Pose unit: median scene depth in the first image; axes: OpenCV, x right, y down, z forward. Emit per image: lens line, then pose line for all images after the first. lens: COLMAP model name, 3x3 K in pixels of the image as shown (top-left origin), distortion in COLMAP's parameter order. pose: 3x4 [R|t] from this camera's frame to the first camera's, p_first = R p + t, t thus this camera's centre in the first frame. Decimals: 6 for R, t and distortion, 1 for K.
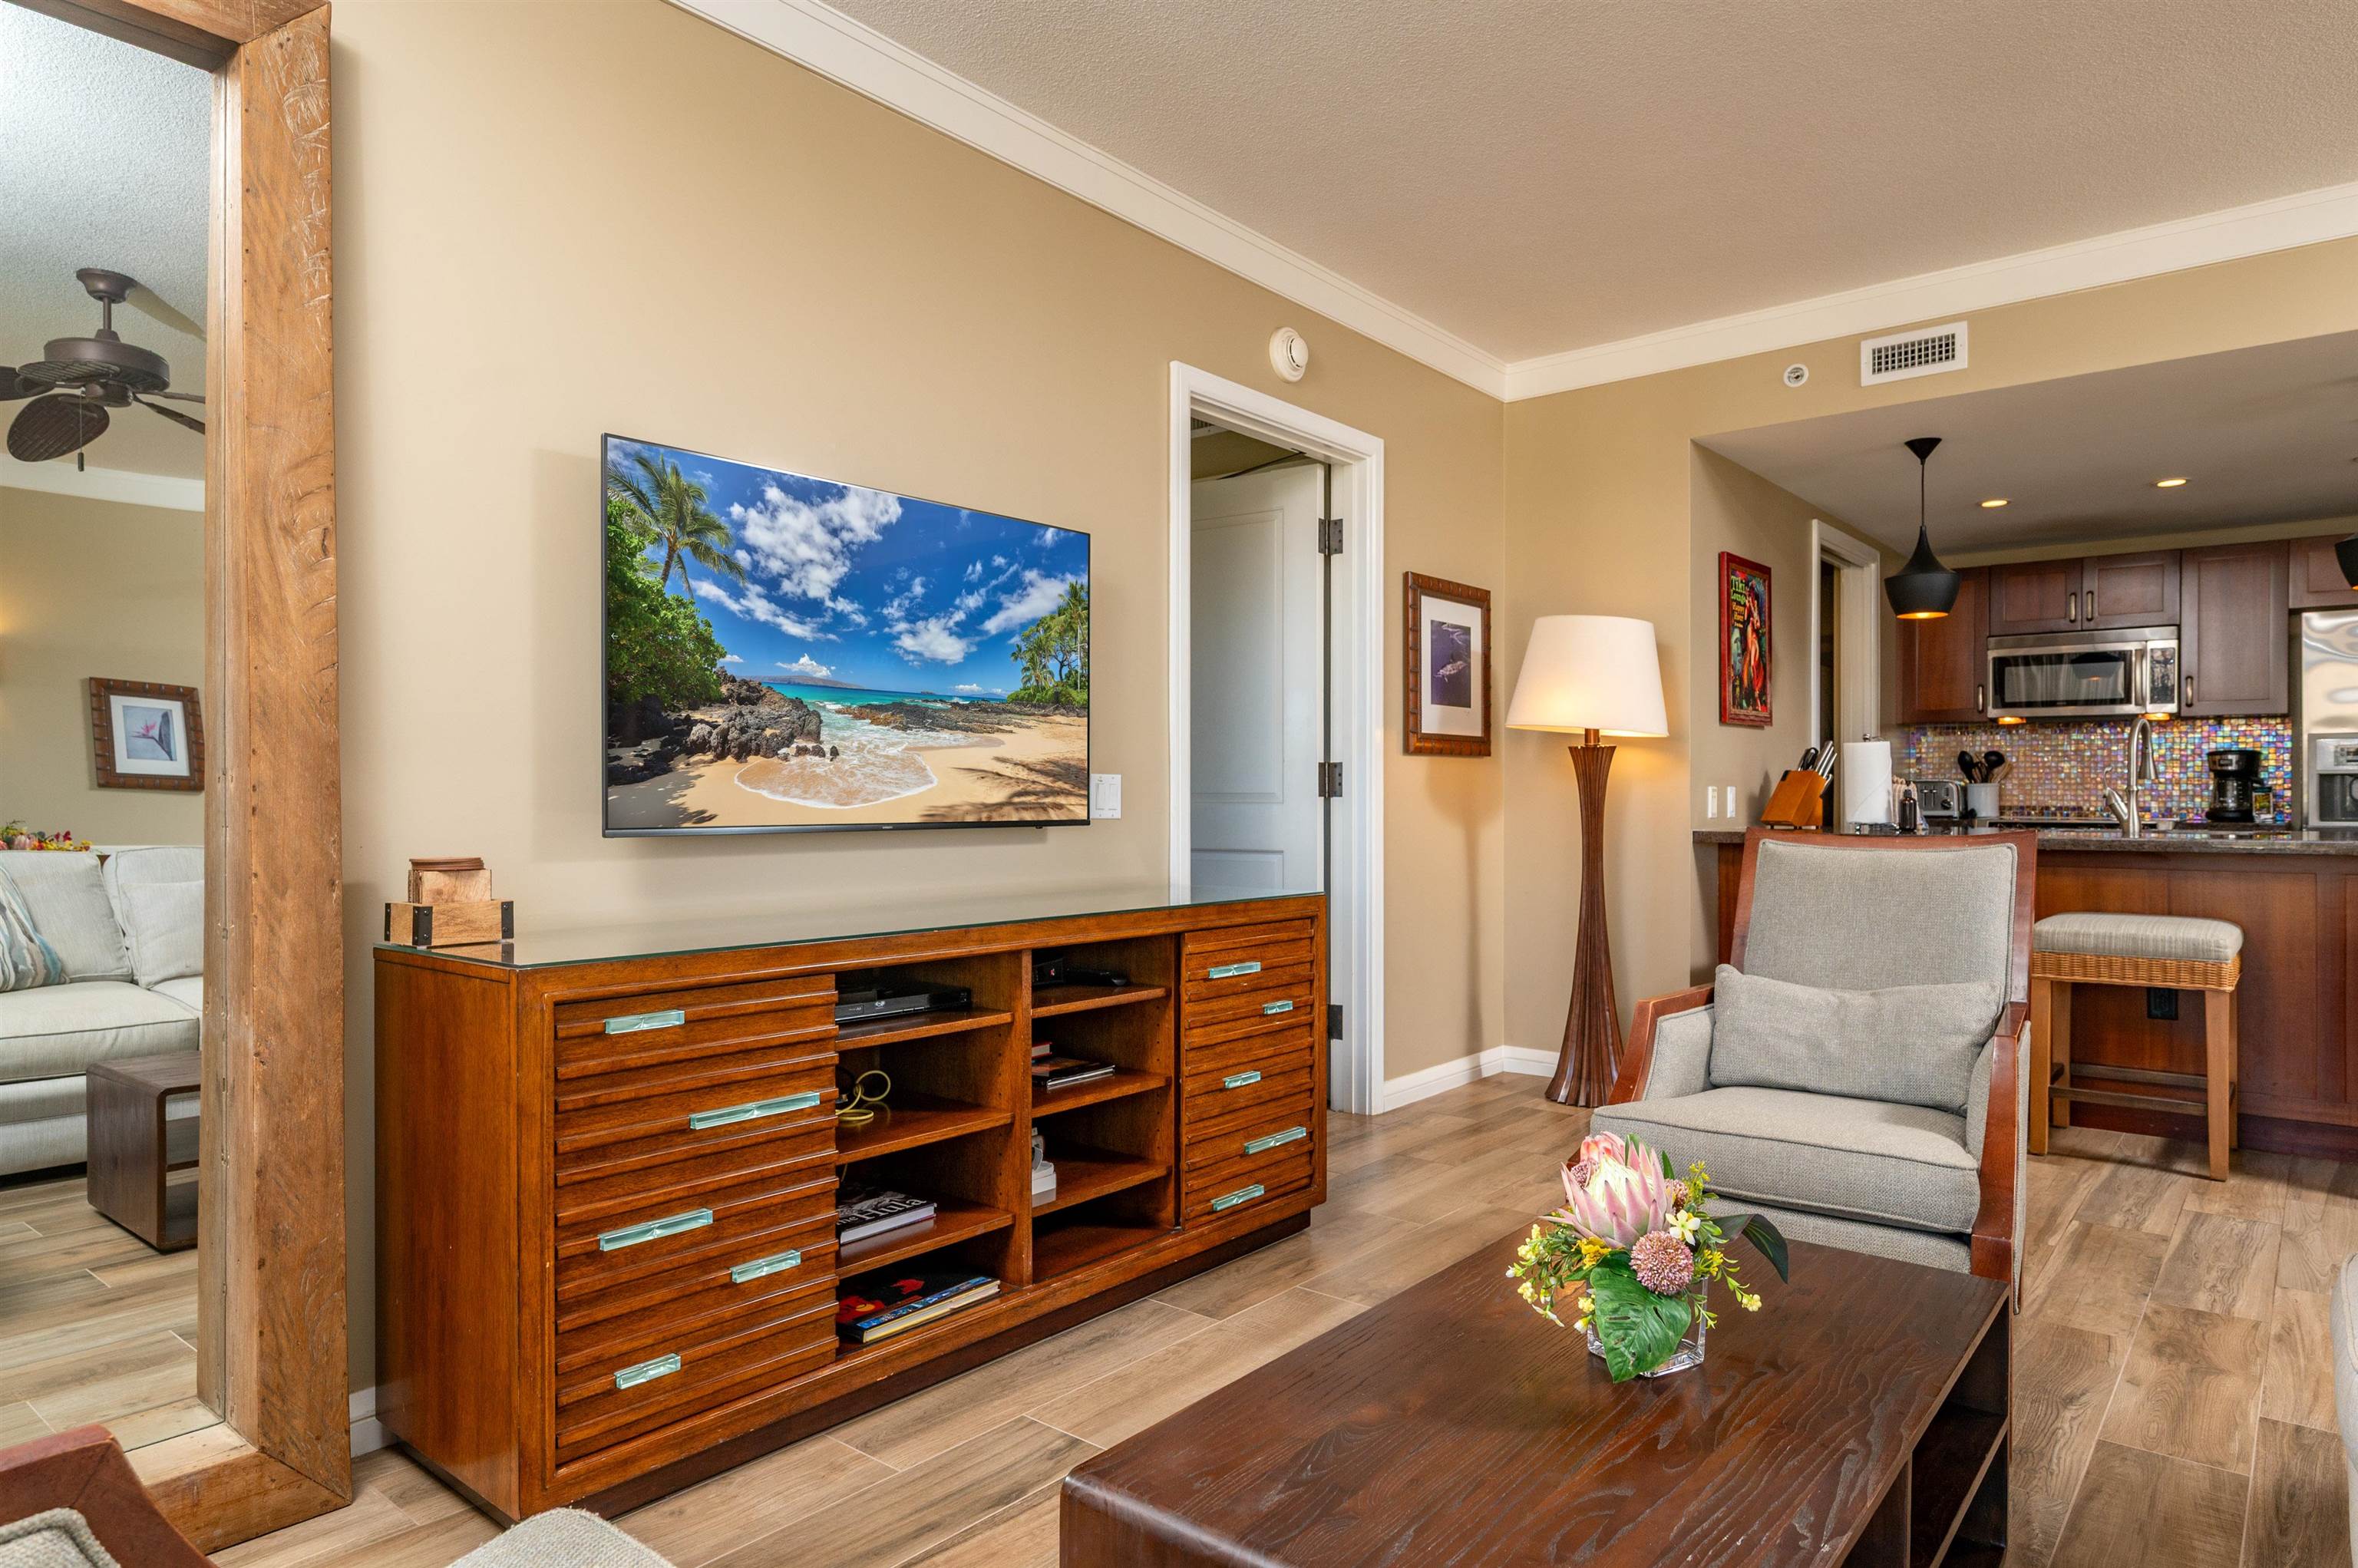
lens RADIAL K [[1396.1, 0, 1189.5], [0, 1396.1, 786.0], [0, 0, 1]] dist [0.001186, -0.000426]
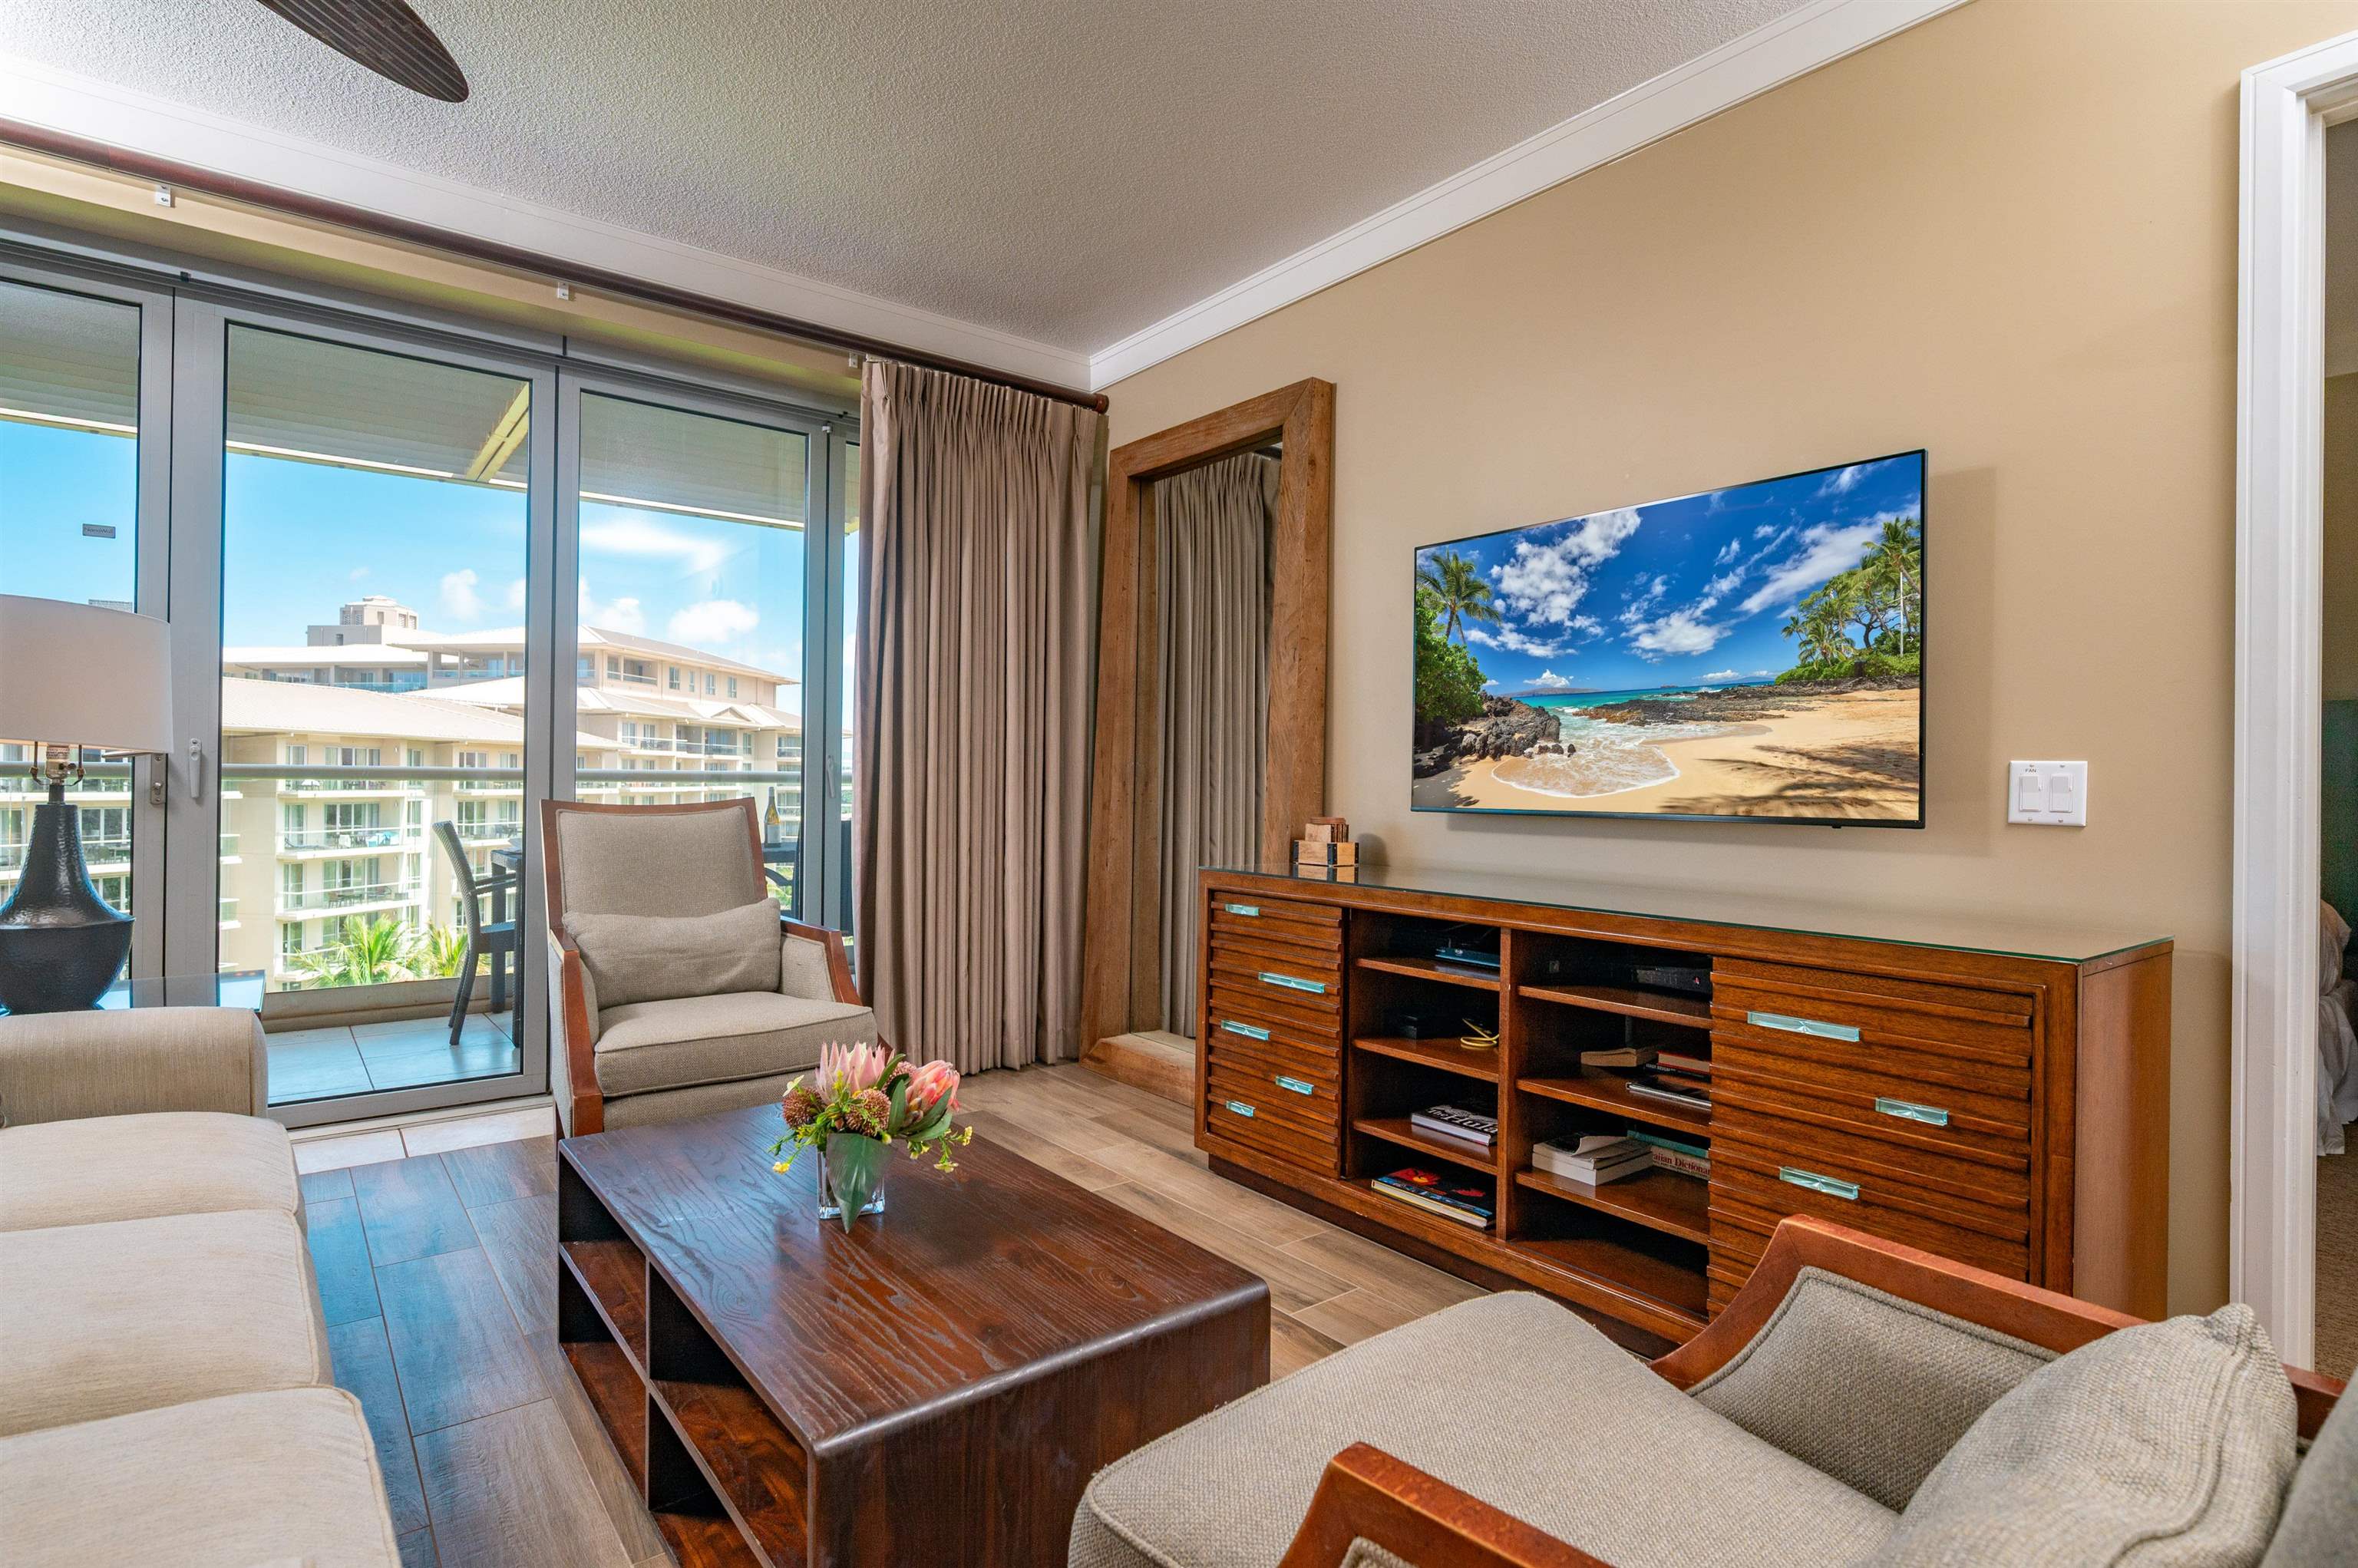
lens RADIAL K [[1176.5, 0, 1179.7], [0, 1176.5, 770.6], [0, 0, 1]] dist [-0.017368, -0.000034]
pose [[-0.218333, -0.015914, -0.975745, 0.778900], [-0.006575, 0.999868, -0.014837, 0.010369], [0.975852, 0.003176, -0.218409, 0.897001]]
